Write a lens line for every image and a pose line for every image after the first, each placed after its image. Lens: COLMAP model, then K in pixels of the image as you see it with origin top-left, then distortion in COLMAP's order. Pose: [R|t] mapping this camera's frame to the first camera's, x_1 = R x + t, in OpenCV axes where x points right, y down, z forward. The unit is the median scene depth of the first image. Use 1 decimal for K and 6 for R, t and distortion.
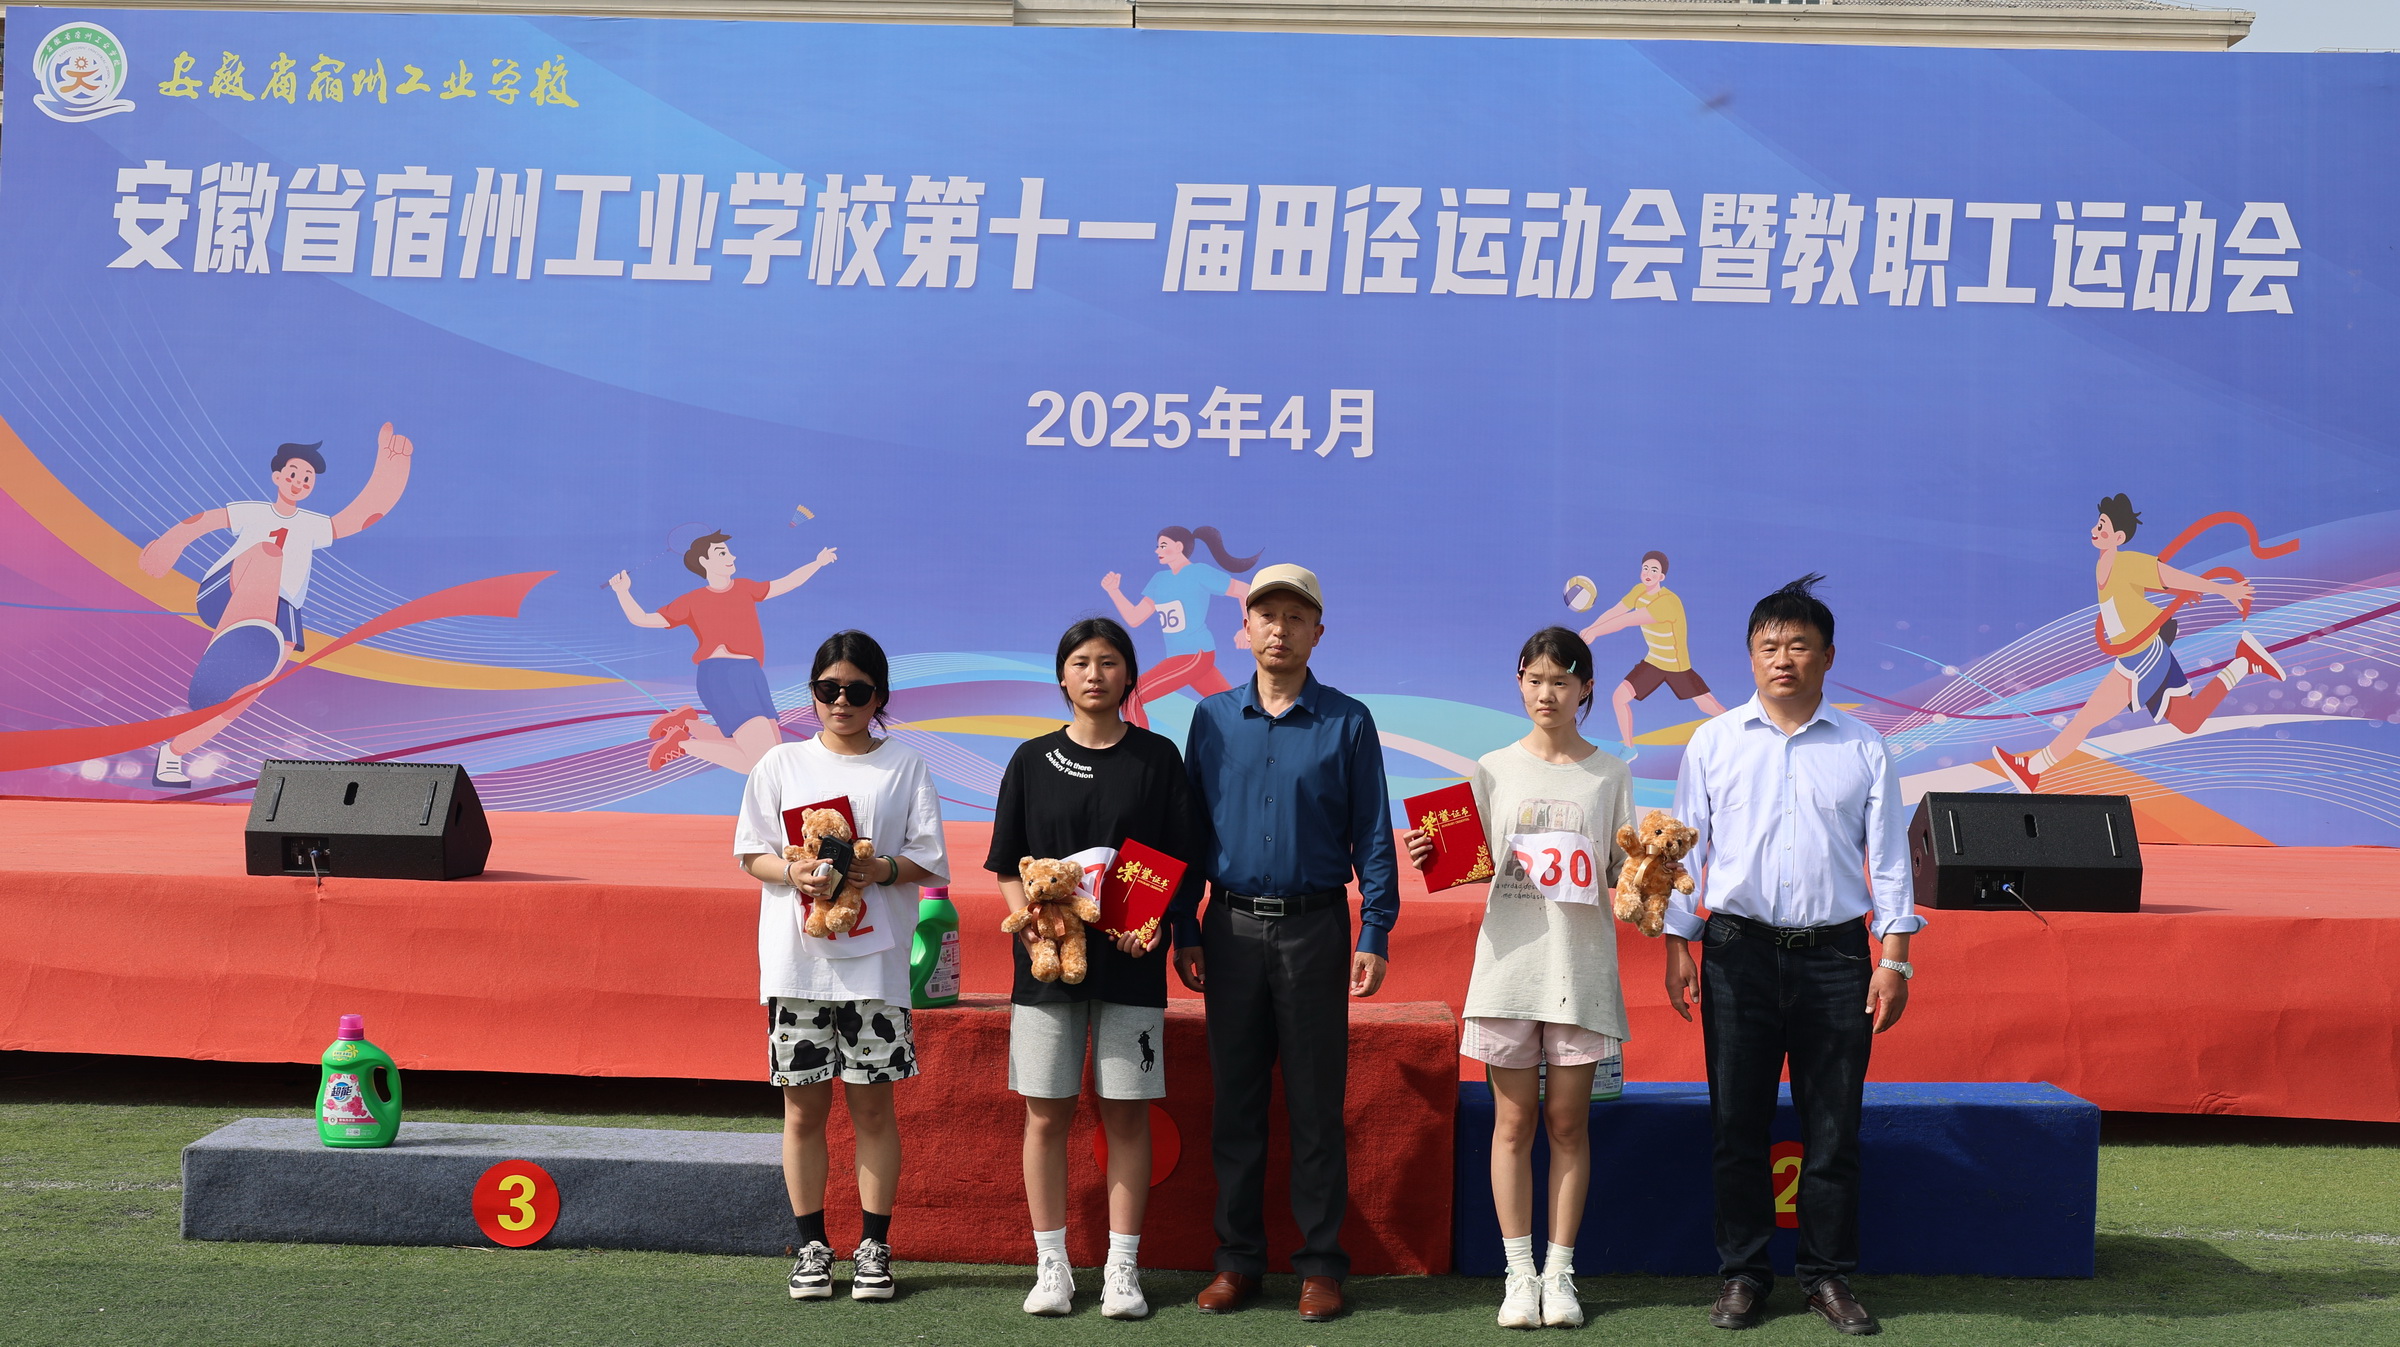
lens RADIAL K [[2783.6, 0, 1201.8], [0, 2783.6, 710.7], [0, 0, 1]] dist [-0.215176, 0.095558]
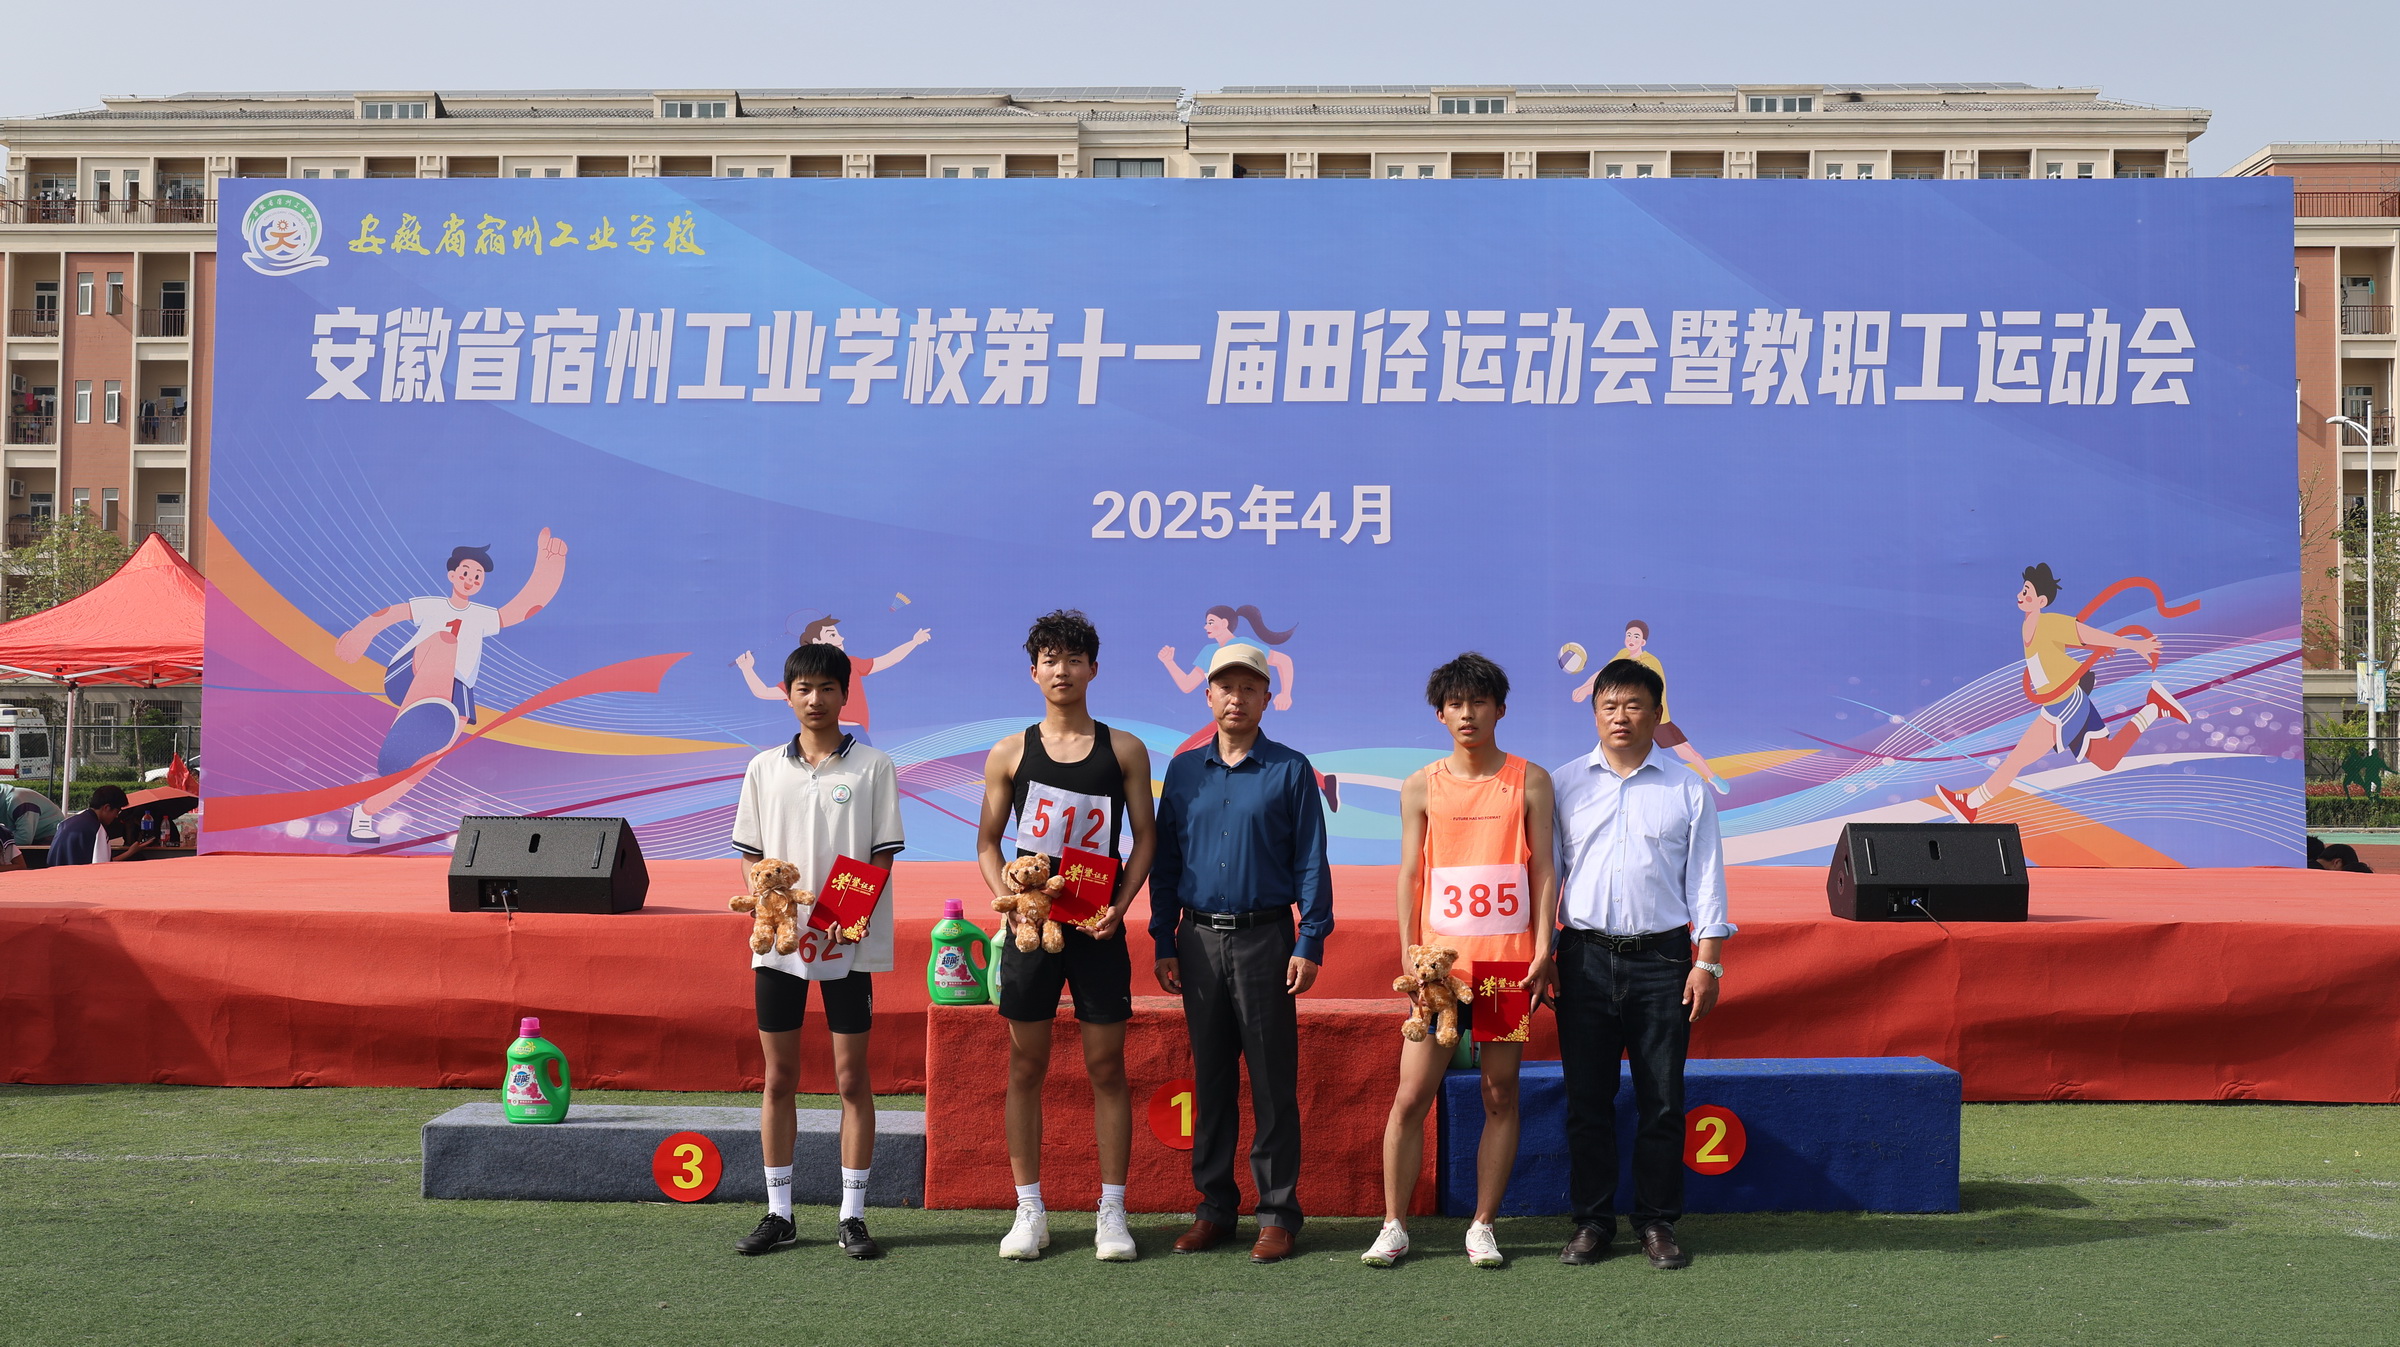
lens RADIAL K [[2917.8, 0, 1208.3], [0, 2917.8, 750.8], [0, 0, 1]] dist [-0.404443, 0.322813]
pose [[0.999393, -0.015061, -0.031413, 0.021968], [0.014929, 0.999879, -0.004408, -0.000422], [0.031476, 0.003937, 0.999497, -0.212096]]
